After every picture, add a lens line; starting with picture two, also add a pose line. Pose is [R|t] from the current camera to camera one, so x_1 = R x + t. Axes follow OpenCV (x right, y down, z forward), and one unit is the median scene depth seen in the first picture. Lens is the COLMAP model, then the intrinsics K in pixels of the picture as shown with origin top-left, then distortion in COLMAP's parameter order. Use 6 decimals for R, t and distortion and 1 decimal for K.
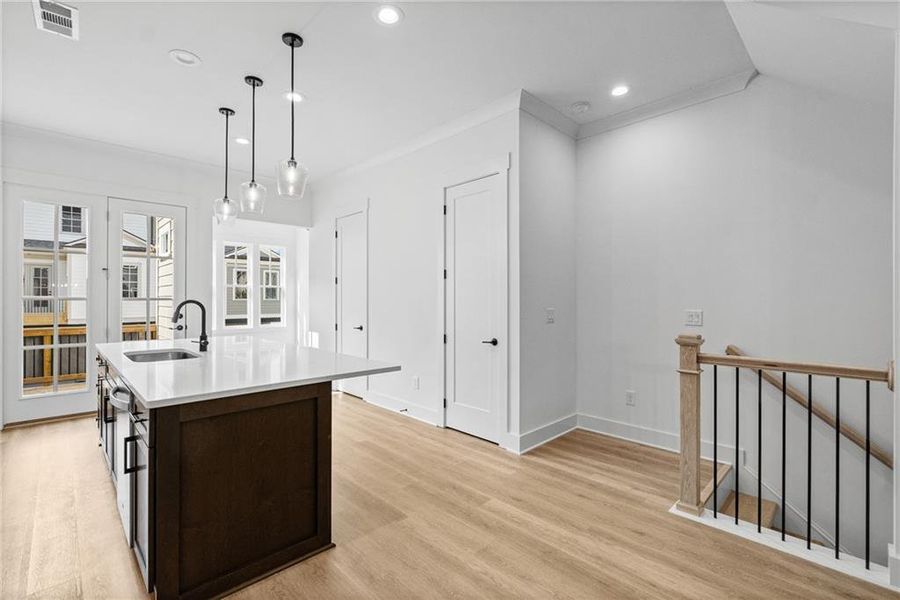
lens RADIAL K [[391.0, 0, 450.0], [0, 391.0, 300.0], [0, 0, 1]] dist [-0.000075, -0.000295]
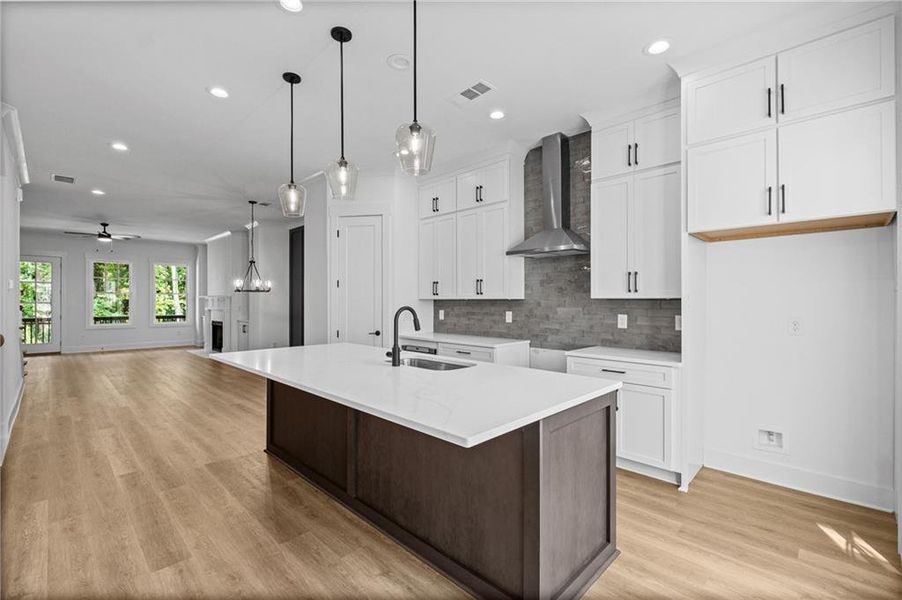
lens RADIAL K [[391.9, 0, 451.0], [0, 391.9, 300.0], [0, 0, 1]] dist [-0.000075, -0.000295]
pose [[-0.999915, 0.000117, -0.013074, -0.770678], [0.000047, 0.999986, 0.005376, -0.018617], [0.013074, 0.005375, -0.999900, 1.930104]]
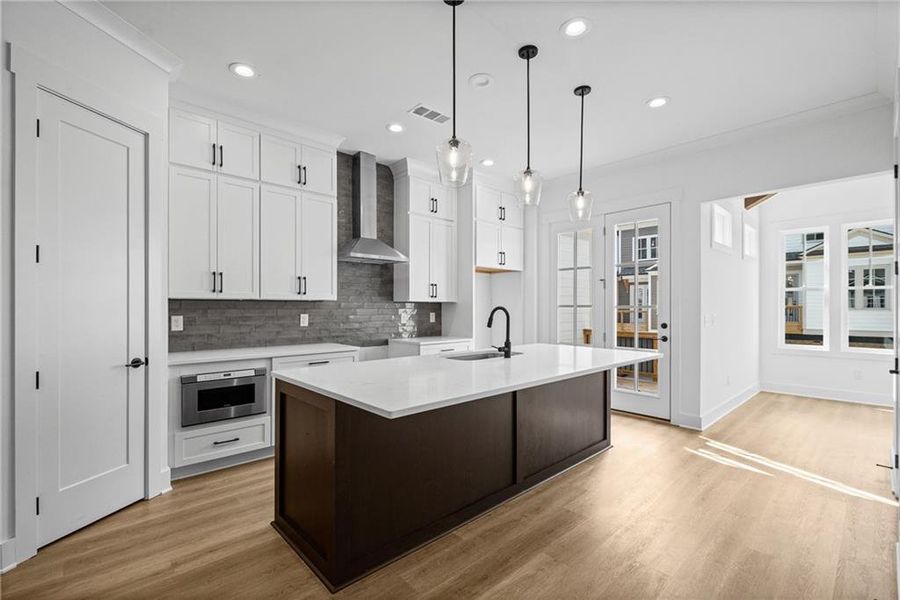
lens RADIAL K [[391.0, 0, 450.0], [0, 391.0, 300.0], [0, 0, 1]] dist [-0.000075, -0.000295]
pose [[-0.040429, -0.014055, -0.999084, 0.384287], [-0.011714, 0.999839, -0.013592, -0.000906], [0.999114, 0.011154, -0.040587, 0.930493]]
